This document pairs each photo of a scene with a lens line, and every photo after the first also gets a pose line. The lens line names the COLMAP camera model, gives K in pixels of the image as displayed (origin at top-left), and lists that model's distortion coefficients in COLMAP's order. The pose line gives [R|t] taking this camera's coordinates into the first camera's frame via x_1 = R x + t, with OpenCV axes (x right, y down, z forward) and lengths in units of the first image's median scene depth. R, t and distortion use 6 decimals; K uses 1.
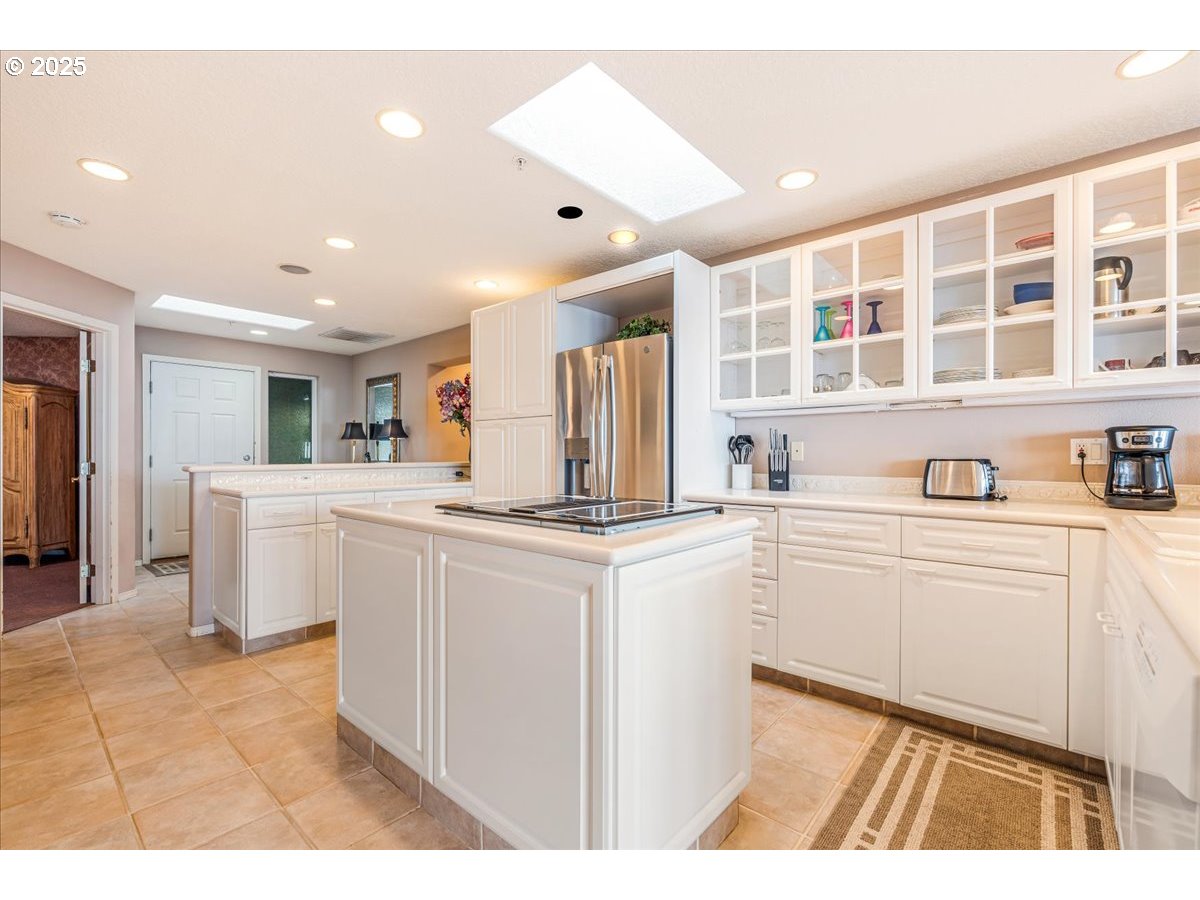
lens RADIAL K [[538.2, 0, 598.9], [0, 538.2, 454.7], [0, 0, 1]] dist [0.003886, 0.000162]
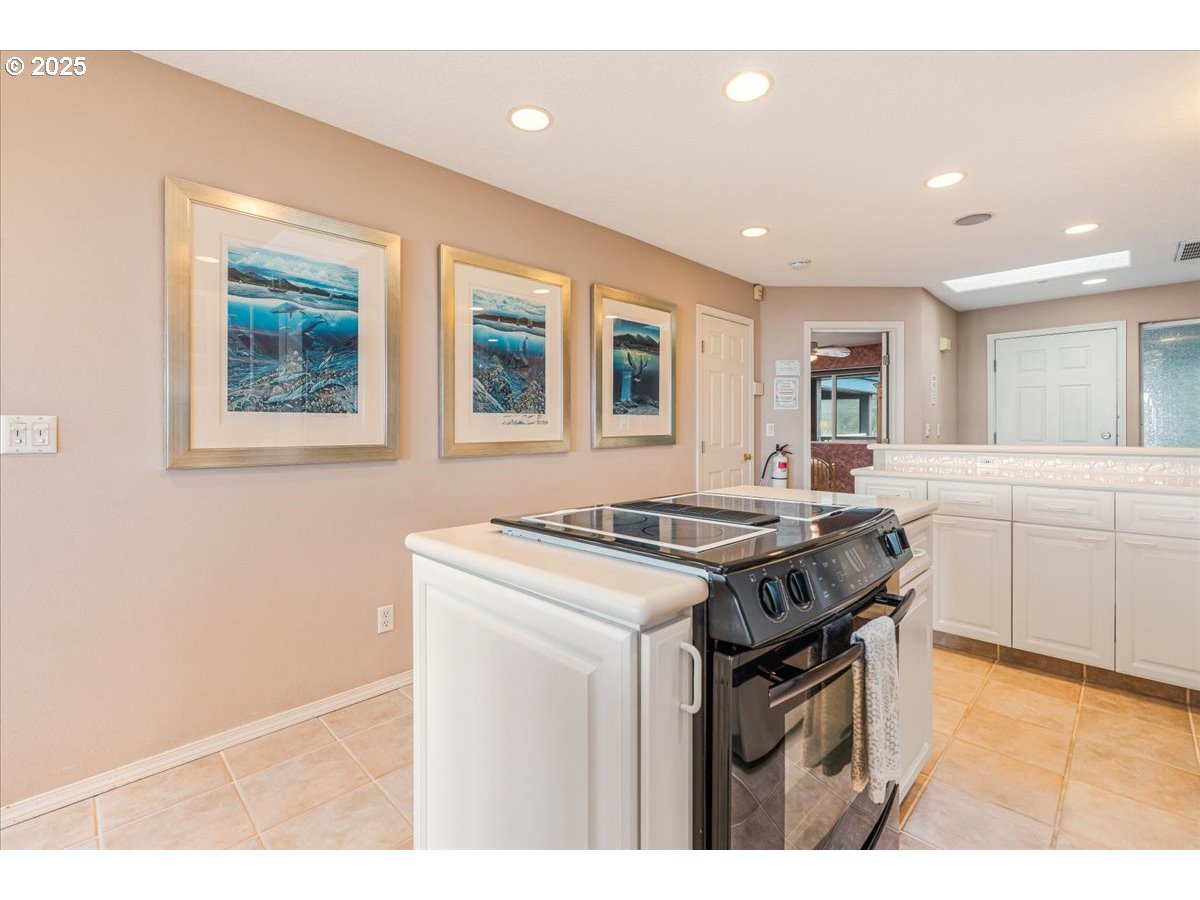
lens RADIAL K [[538.2, 0, 592.0], [0, 538.2, 430.7], [0, 0, 1]] dist [0.003886, 0.000162]
pose [[-0.058068, -0.002350, -0.998310, 0.302028], [0.003680, 0.999990, -0.002568, -0.006689], [0.998306, -0.003823, -0.058059, 0.406895]]
